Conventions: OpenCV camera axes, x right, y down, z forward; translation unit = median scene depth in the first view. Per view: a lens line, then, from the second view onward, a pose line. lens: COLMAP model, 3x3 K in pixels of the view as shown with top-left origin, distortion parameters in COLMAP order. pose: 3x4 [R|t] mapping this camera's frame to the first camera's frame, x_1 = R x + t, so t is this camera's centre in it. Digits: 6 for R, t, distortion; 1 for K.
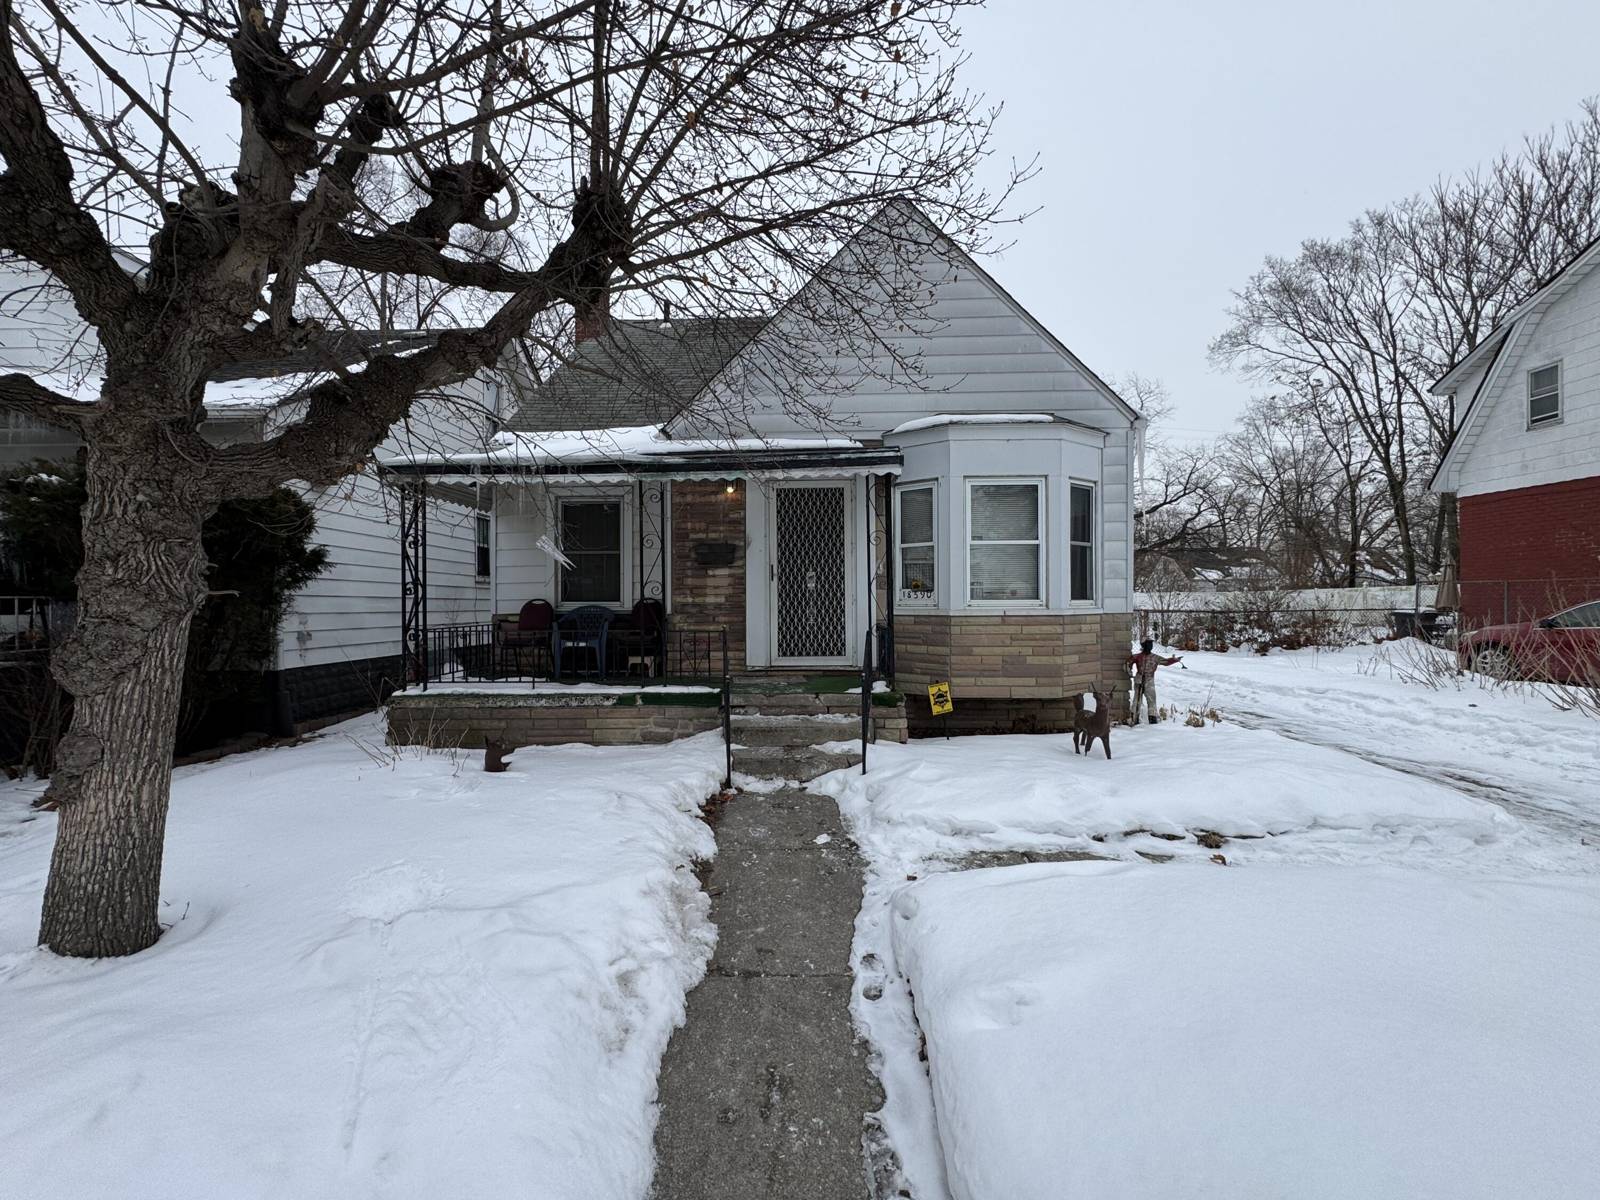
lens RADIAL K [[636.0, 0, 805.7], [0, 636.0, 600.7], [0, 0, 1]] dist [-0.000612, -0.000014]
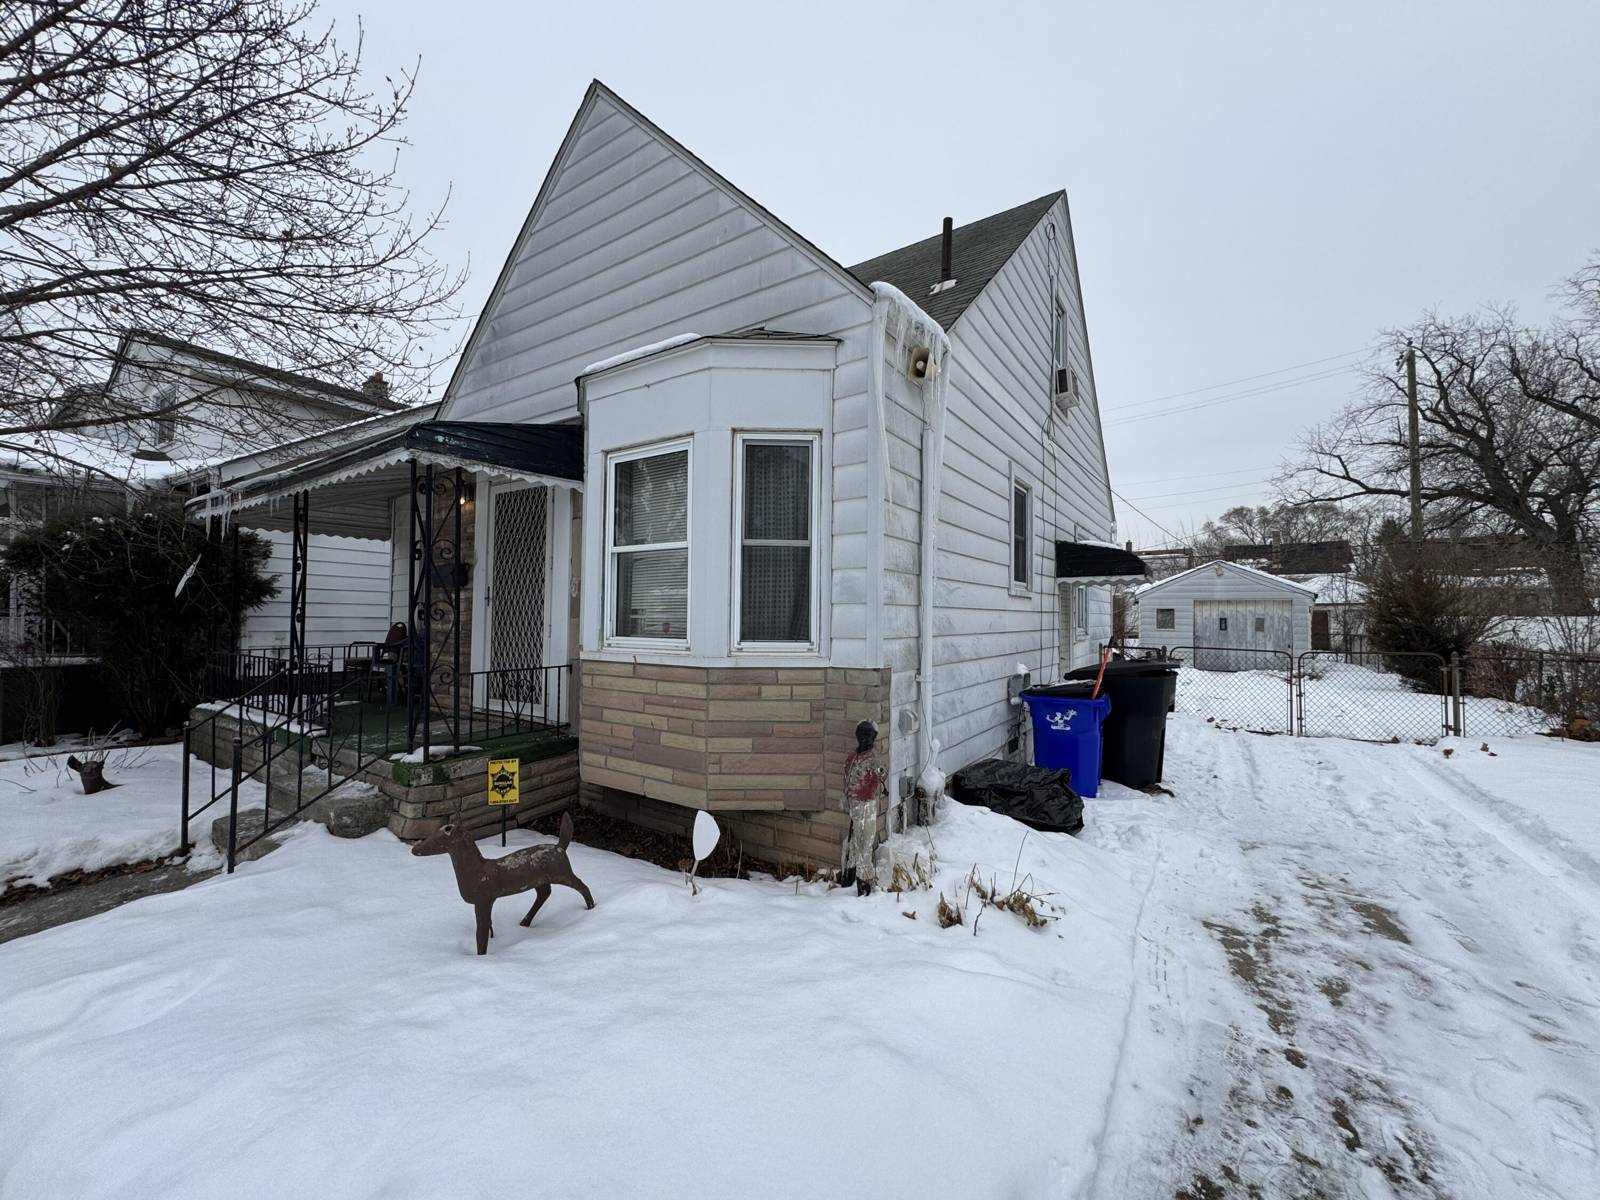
lens RADIAL K [[636.0, 0, 796.5], [0, 636.0, 604.0], [0, 0, 1]] dist [-0.000612, -0.000014]
pose [[0.846783, 0.001868, -0.531936, 0.780312], [-0.012184, 0.999800, -0.015885, -0.027246], [0.531800, 0.019933, 0.846636, 0.547548]]
